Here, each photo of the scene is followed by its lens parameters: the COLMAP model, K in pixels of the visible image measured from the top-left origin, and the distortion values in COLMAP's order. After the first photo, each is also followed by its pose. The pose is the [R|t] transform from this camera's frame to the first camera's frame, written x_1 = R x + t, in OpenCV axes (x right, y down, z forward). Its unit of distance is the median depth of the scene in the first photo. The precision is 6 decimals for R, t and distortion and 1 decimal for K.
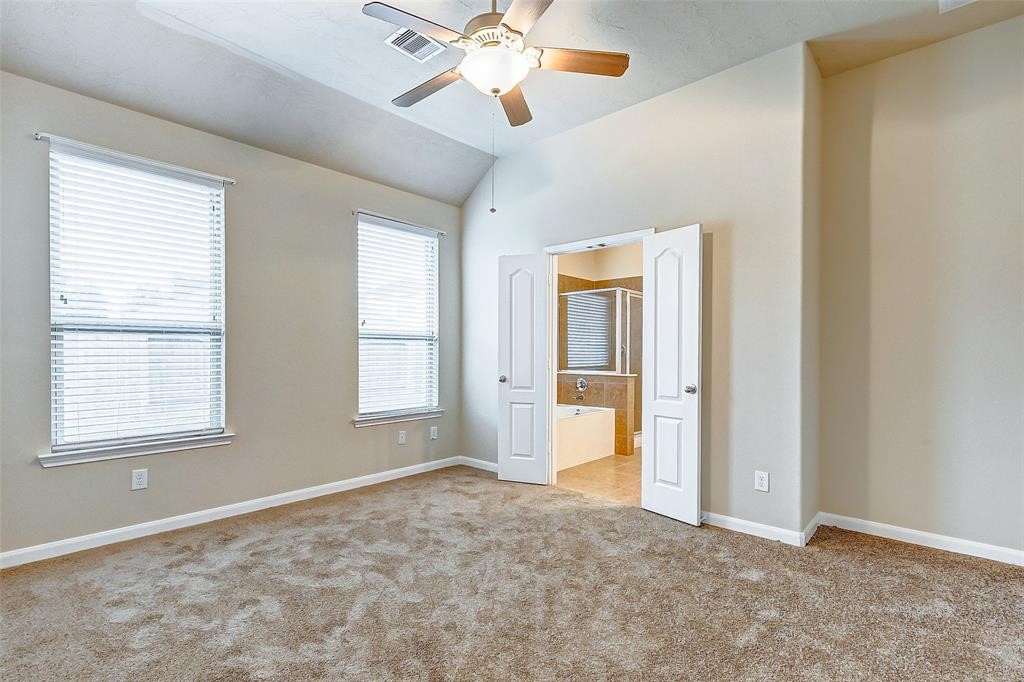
lens RADIAL K [[485.9, 0, 504.8], [0, 485.9, 350.3], [0, 0, 1]] dist [0.006649, -0.002027]
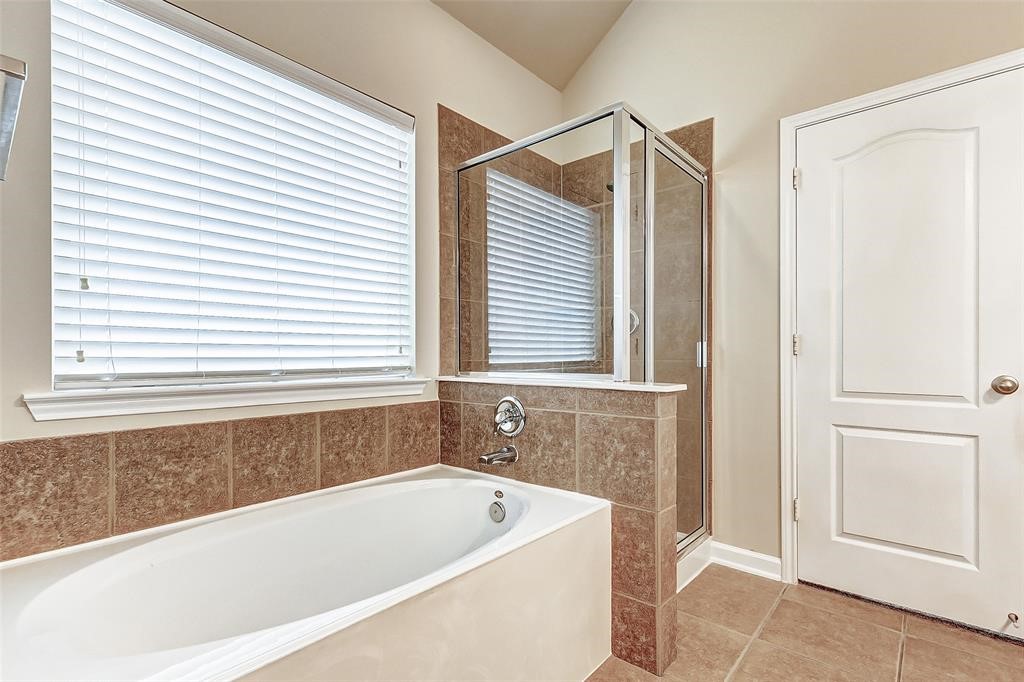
lens RADIAL K [[485.9, 0, 500.8], [0, 485.9, 356.5], [0, 0, 1]] dist [0.006649, -0.002027]
pose [[0.999941, -0.008449, -0.006824, 0.161600], [0.008493, 0.999944, 0.006379, 0.029988], [0.006770, -0.006436, 0.999956, 0.702941]]
